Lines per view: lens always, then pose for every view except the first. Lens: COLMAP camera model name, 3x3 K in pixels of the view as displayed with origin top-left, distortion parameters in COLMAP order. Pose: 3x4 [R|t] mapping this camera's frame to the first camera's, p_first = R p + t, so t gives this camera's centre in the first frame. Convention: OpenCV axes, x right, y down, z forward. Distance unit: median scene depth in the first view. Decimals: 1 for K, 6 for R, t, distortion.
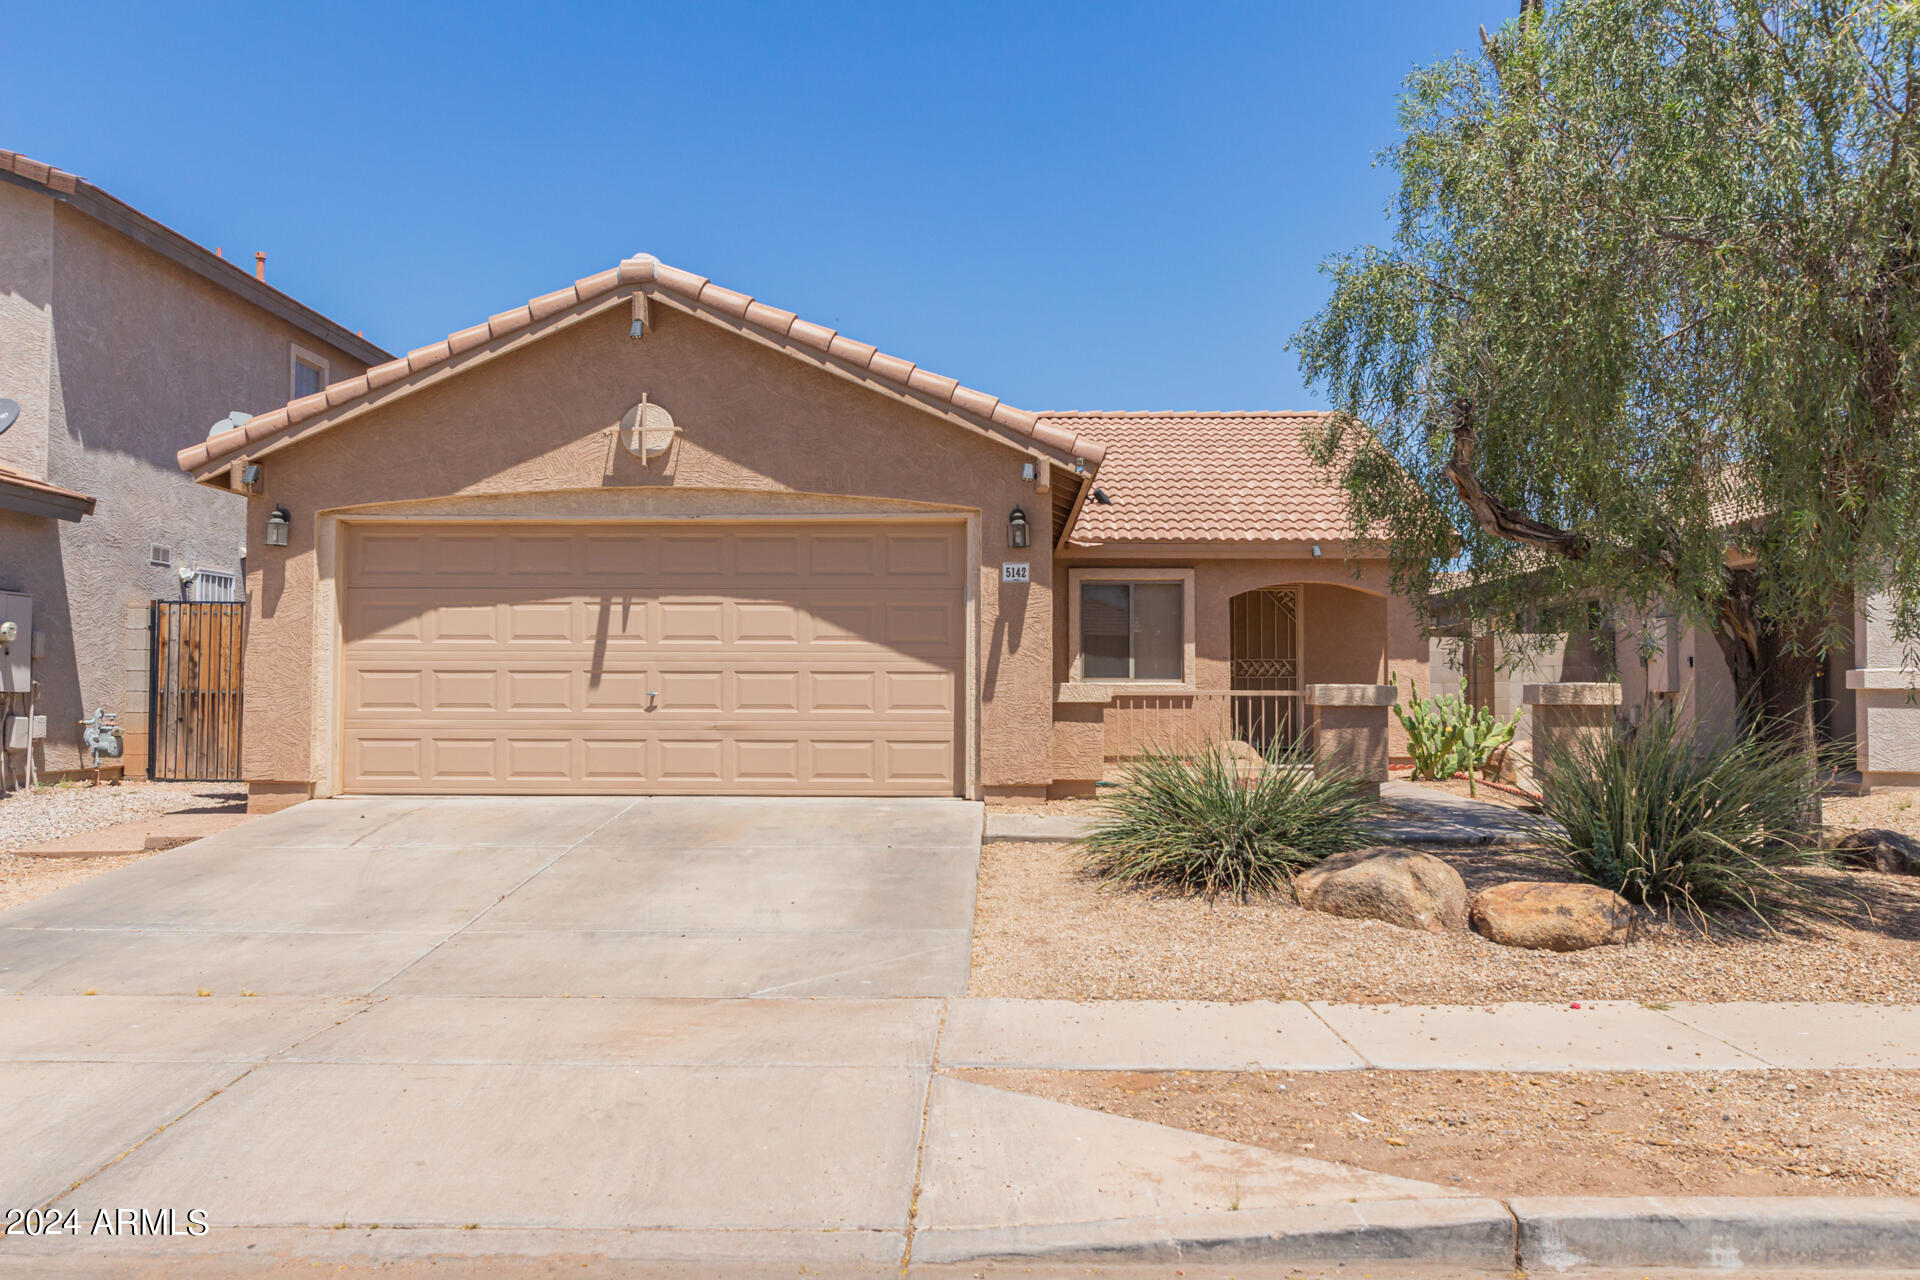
lens RADIAL K [[1666.2, 0, 960.0], [0, 1666.2, 640.0], [0, 0, 1]] dist [-0.001310, -0.001830]
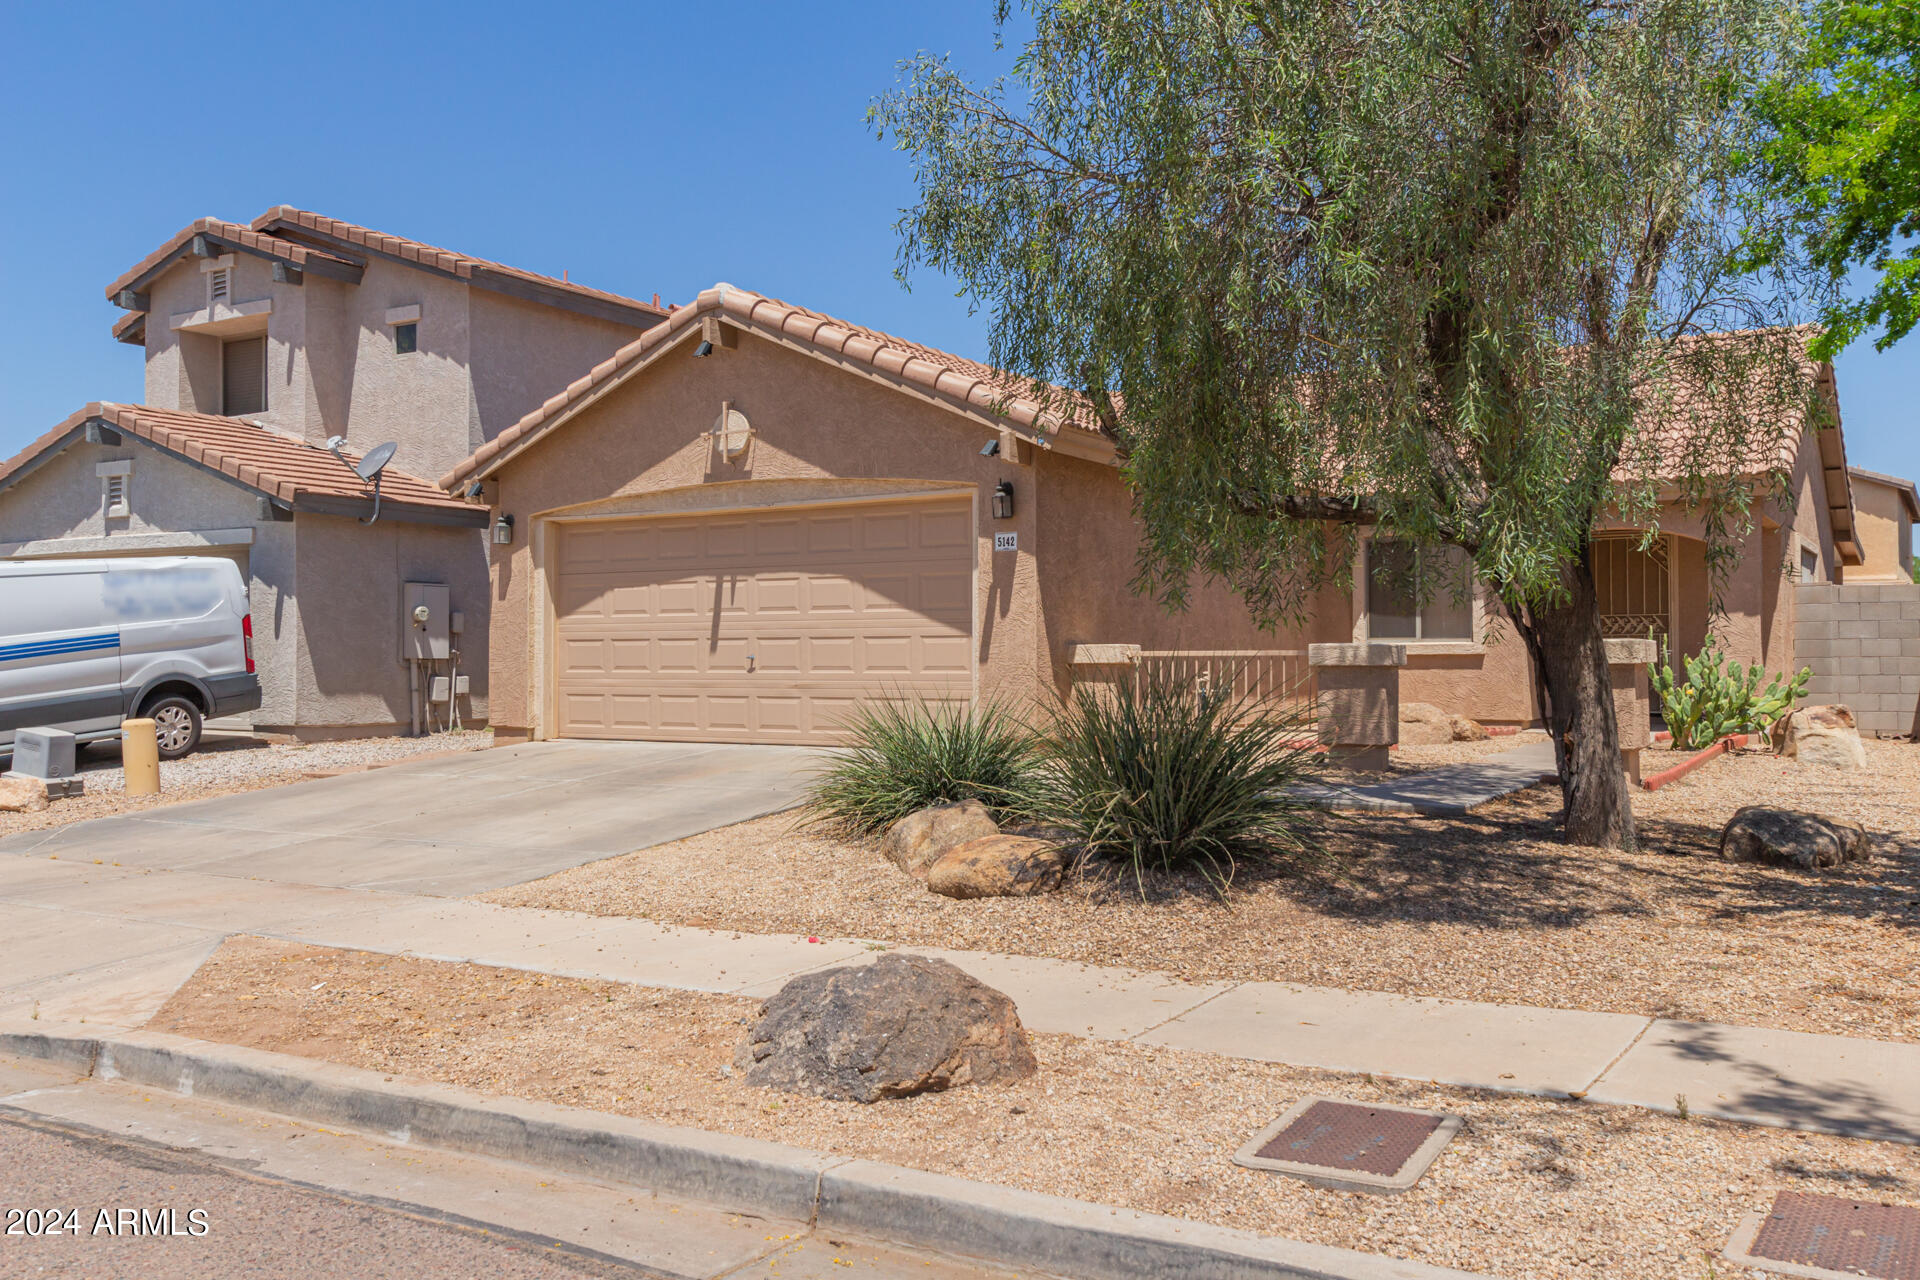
lens RADIAL K [[1666.2, 0, 960.0], [0, 1666.2, 640.0], [0, 0, 1]] dist [-0.001310, -0.001830]
pose [[0.867064, -0.010652, -0.498083, 0.530055], [0.021744, 0.999628, 0.016473, 0.004078], [0.497722, -0.025114, 0.866973, 0.057347]]
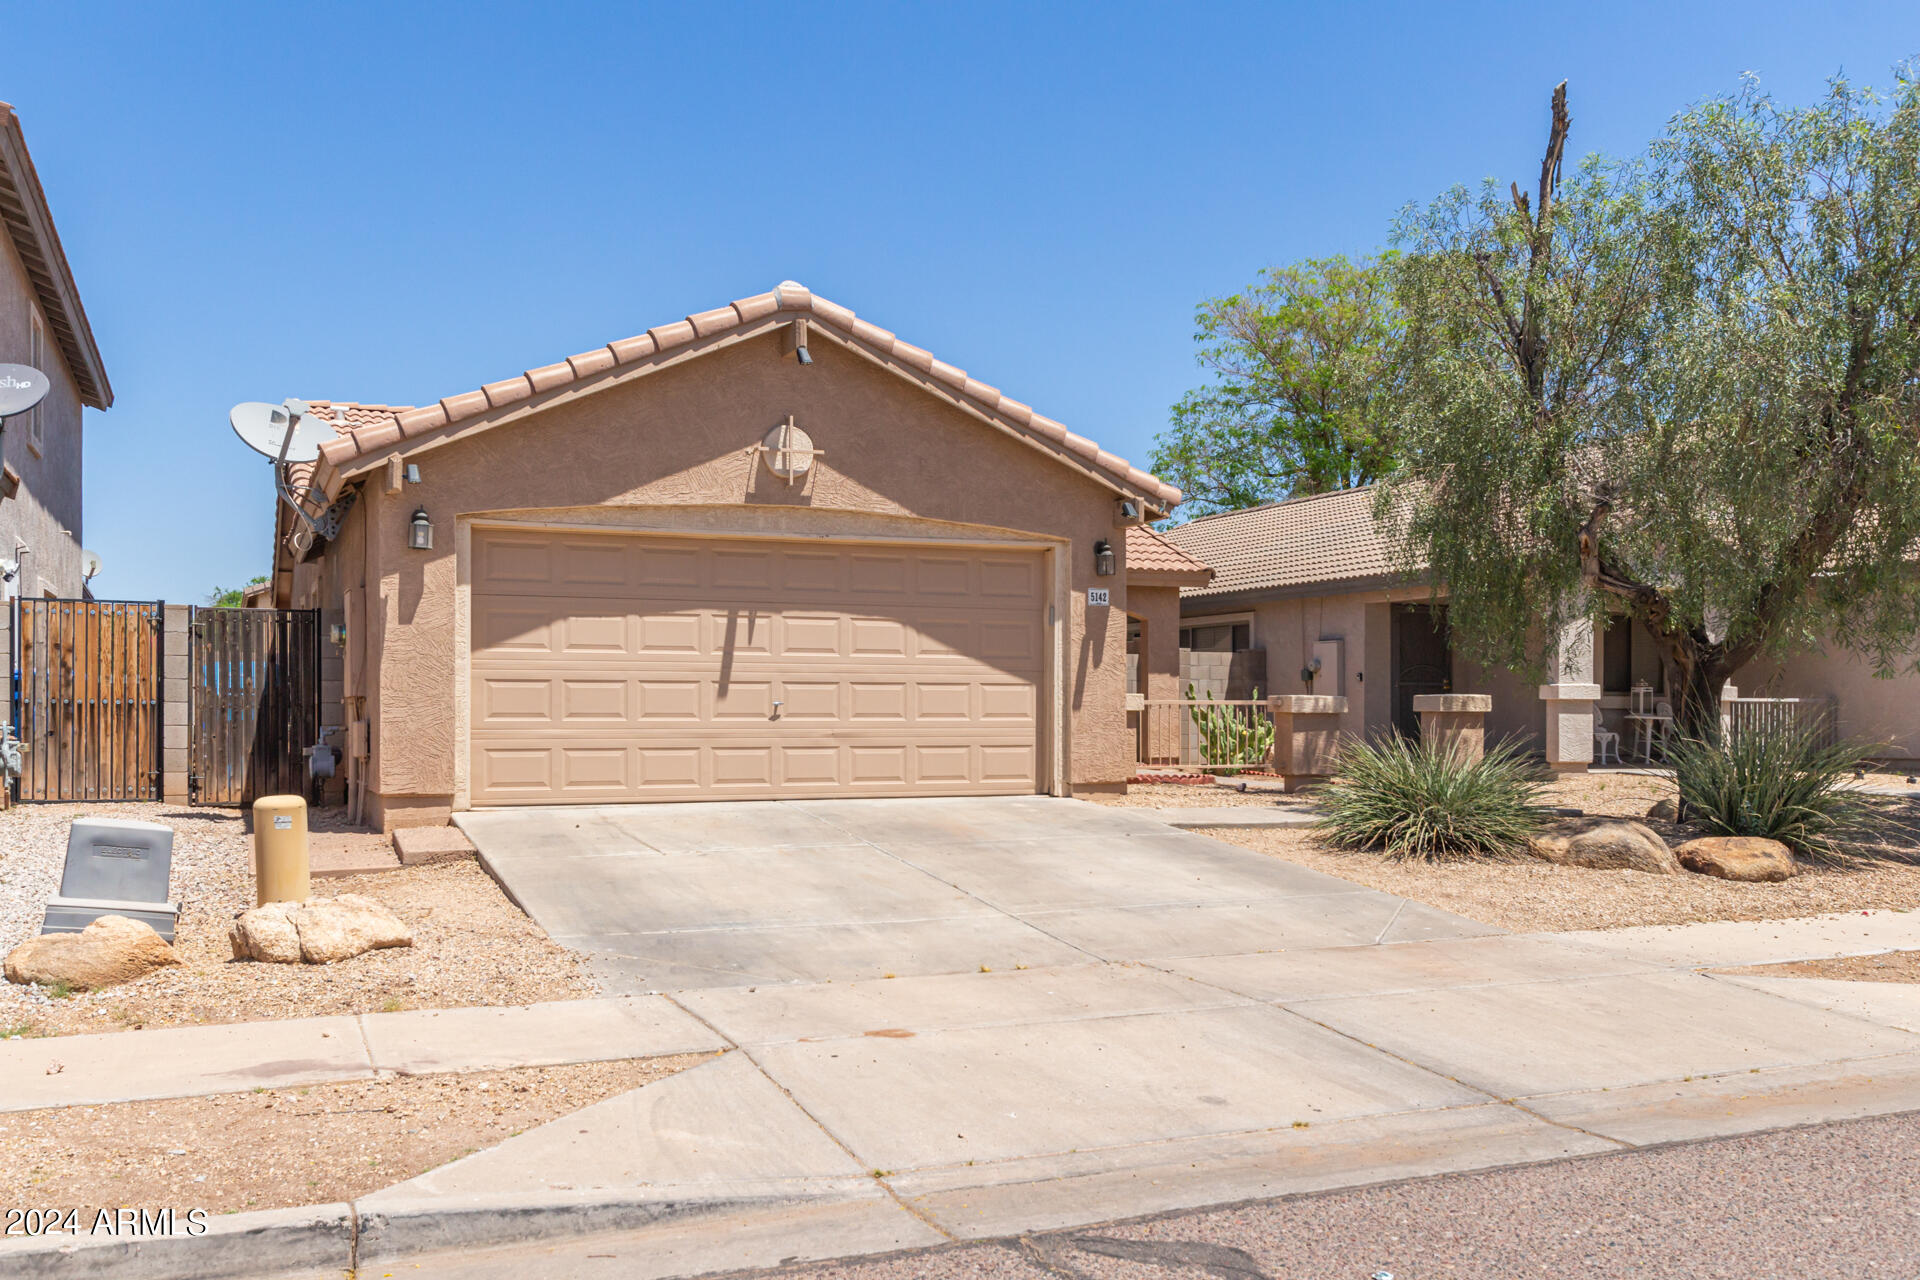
lens RADIAL K [[1688.7, 0, 951.8], [0, 1688.7, 718.2], [0, 0, 1]] dist [-0.000120, -0.000127]
pose [[0.909709, -0.004144, 0.415225, -0.529479], [-0.012851, 0.999190, 0.038127, -0.000348], [-0.415046, -0.040020, 0.908920, -0.012449]]
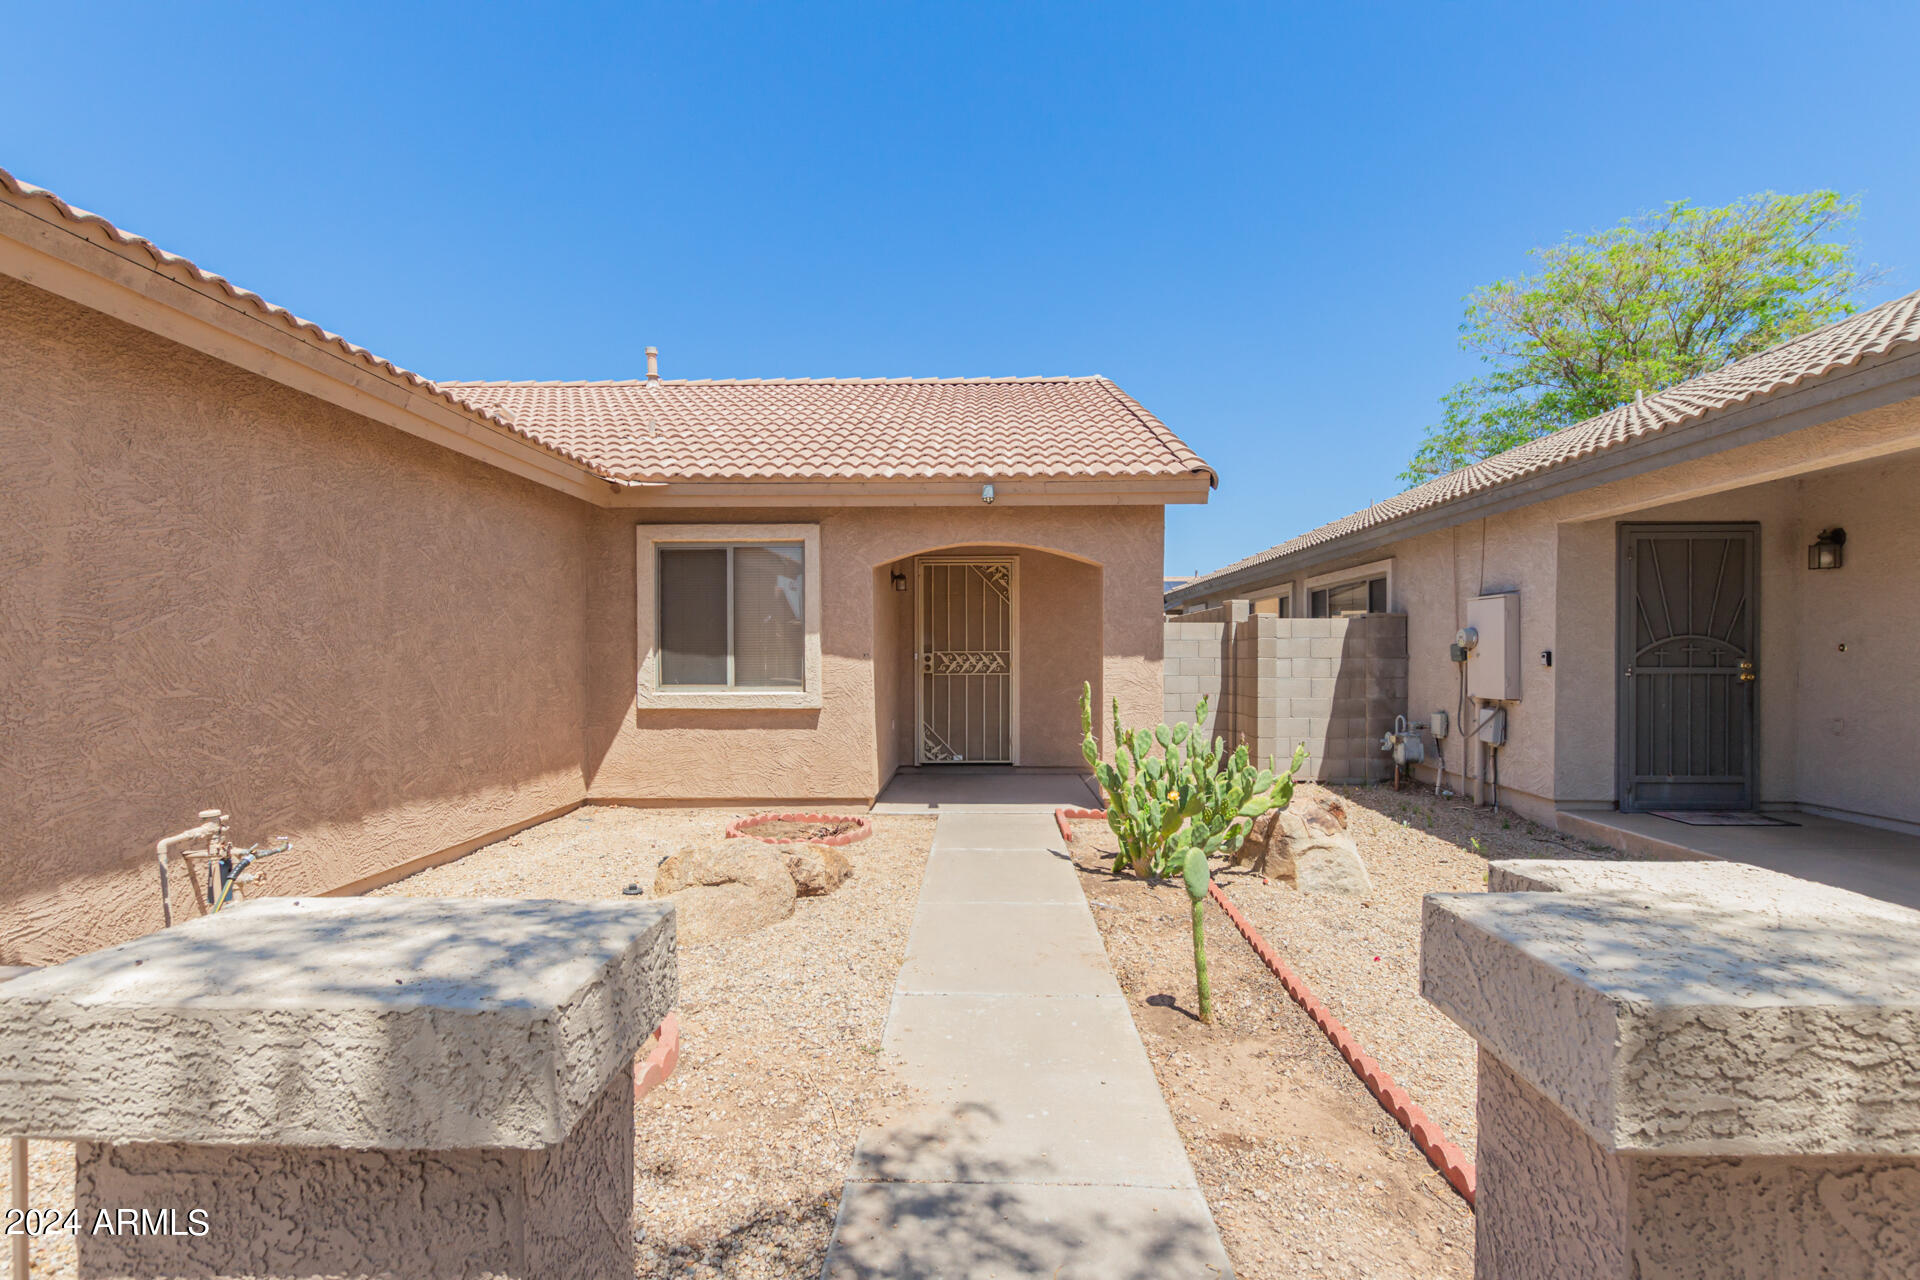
lens RADIAL K [[910.4, 0, 961.7], [0, 910.4, 663.9], [0, 0, 1]] dist [0.001409, -0.000108]
pose [[0.999990, -0.003197, -0.003261, 0.301157], [0.003339, 0.999012, 0.044324, -0.003080], [0.003116, -0.044334, 0.999012, 0.941988]]
